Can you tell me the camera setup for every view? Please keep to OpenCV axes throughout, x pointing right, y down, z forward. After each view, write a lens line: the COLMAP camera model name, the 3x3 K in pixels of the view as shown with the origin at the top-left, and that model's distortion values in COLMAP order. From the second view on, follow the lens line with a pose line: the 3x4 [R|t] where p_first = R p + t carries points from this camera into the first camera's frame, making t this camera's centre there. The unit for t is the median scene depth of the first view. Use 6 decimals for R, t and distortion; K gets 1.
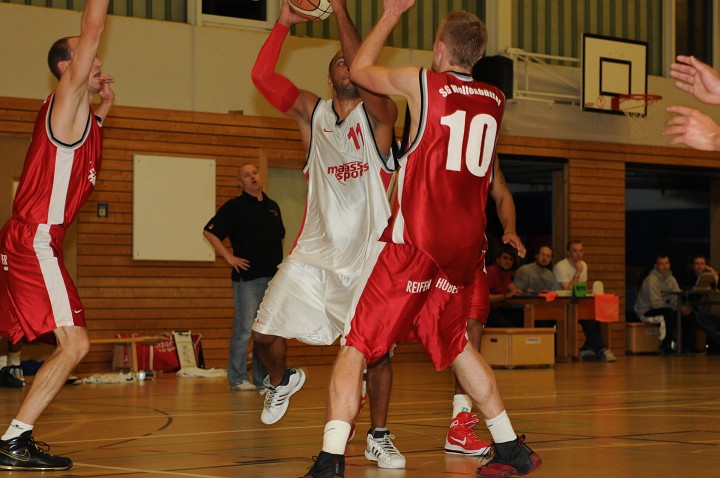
lens RADIAL K [[2024.9, 0, 358.8], [0, 2024.9, 217.9], [0, 0, 1]] dist [0.132765, 0.000000]
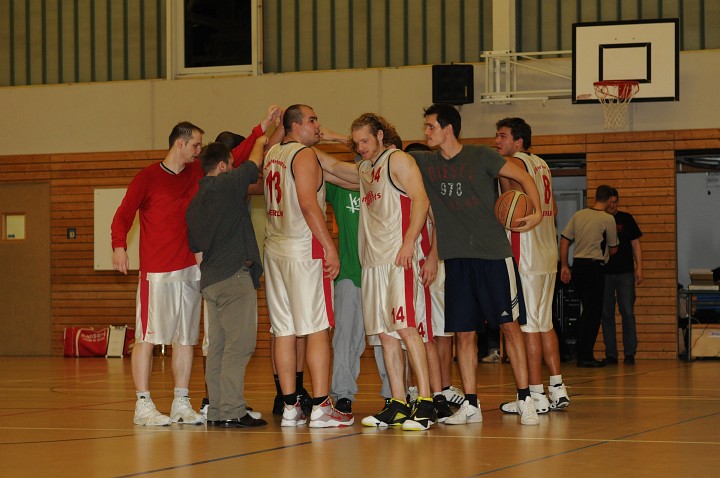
lens RADIAL K [[2024.9, 0, 362.5], [0, 2024.9, 243.1], [0, 0, 1]] dist [0.132765, 0.000000]
pose [[0.442879, -0.043424, -0.895529, 0.928144], [0.030066, 0.998984, -0.033571, 0.042943], [0.896077, -0.012057, 0.443735, 0.480210]]
